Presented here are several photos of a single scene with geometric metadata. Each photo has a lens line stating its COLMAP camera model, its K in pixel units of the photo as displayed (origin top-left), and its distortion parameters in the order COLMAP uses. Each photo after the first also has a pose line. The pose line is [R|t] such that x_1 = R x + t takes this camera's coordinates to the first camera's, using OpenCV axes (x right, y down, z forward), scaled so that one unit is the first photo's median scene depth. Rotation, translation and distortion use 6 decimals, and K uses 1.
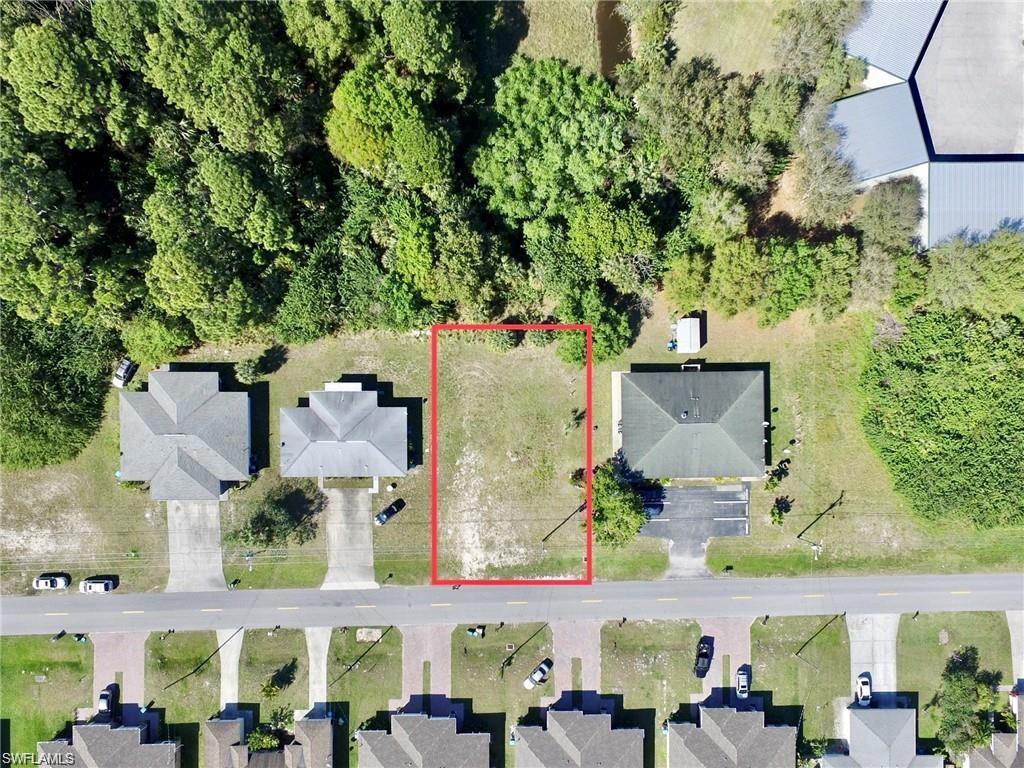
lens RADIAL K [[596.3, 0, 506.6], [0, 596.3, 392.2], [0, 0, 1]] dist [-0.011187, 0.014149]
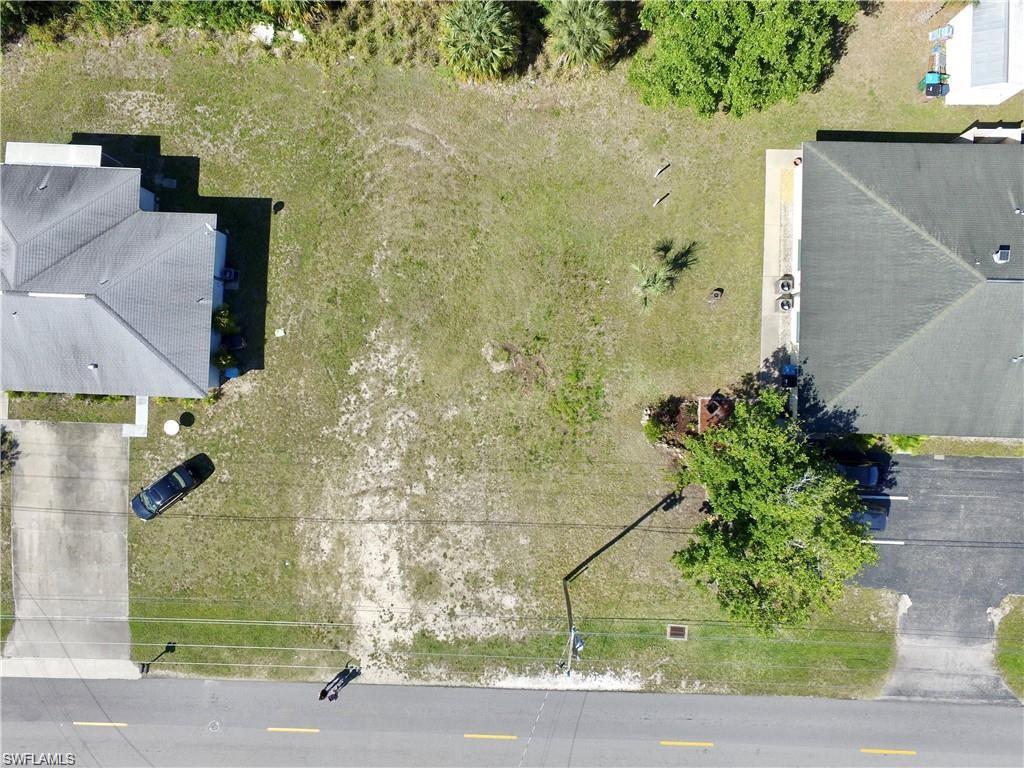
lens RADIAL K [[596.3, 0, 508.8], [0, 596.3, 380.0], [0, 0, 1]] dist [-0.011187, 0.014149]
pose [[0.999026, 0.044130, 0.000537, 0.018937], [-0.043953, 0.993777, 0.102353, 0.083136], [0.003984, -0.102276, 0.994748, 0.627555]]
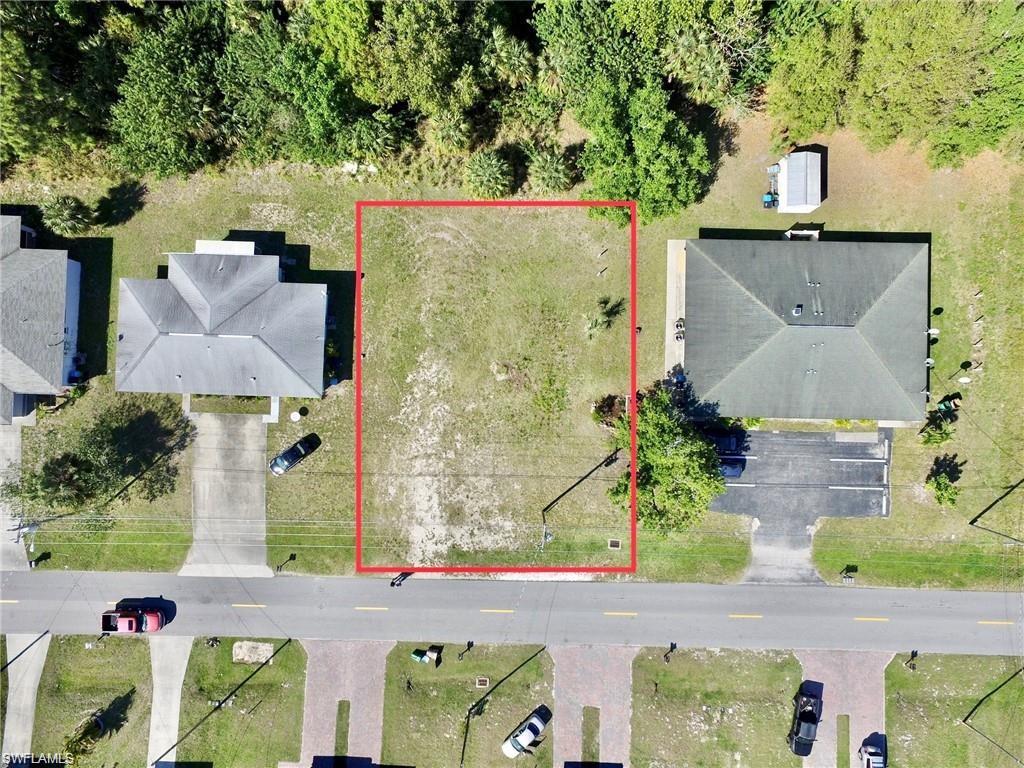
lens RADIAL K [[596.3, 0, 510.8], [0, 596.3, 374.6], [0, 0, 1]] dist [-0.011187, 0.014149]
pose [[0.999136, 0.038448, 0.015799, 0.012549], [-0.039742, 0.994972, 0.091926, 0.054847], [-0.012185, -0.092475, 0.995640, 0.399255]]
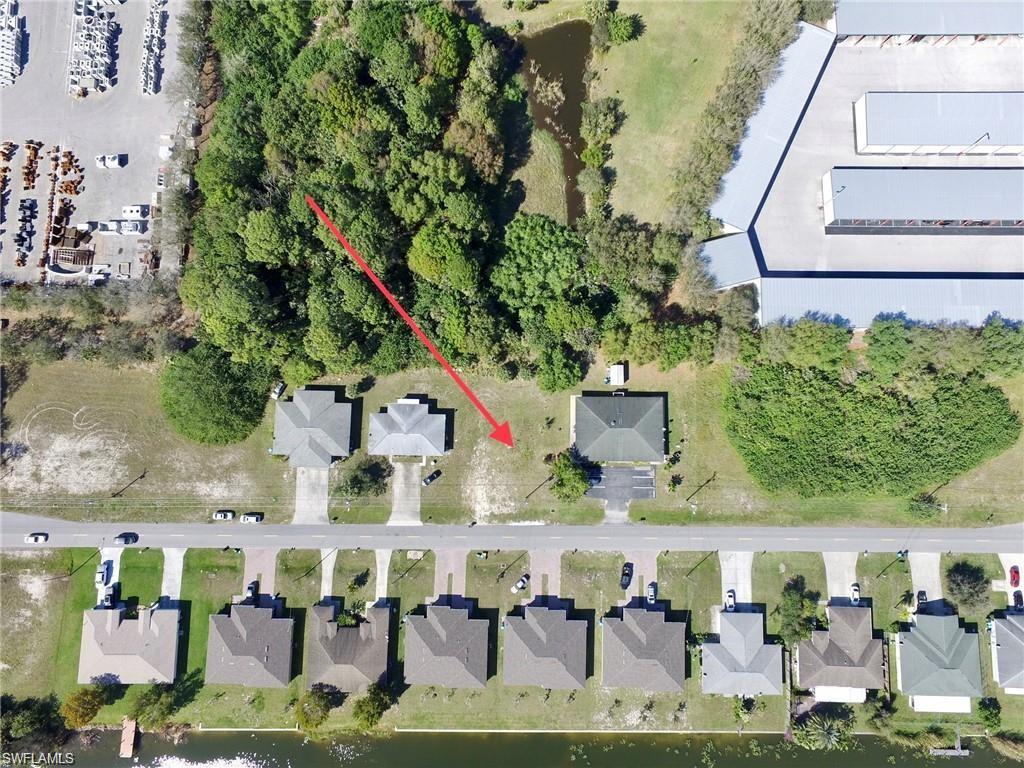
lens RADIAL K [[596.3, 0, 517.2], [0, 596.3, 376.2], [0, 0, 1]] dist [-0.011187, 0.014149]
pose [[0.999199, 0.028481, 0.028123, -0.017637], [-0.028524, 0.999592, 0.001117, -0.085218], [-0.028080, -0.001919, 0.999604, -0.636852]]
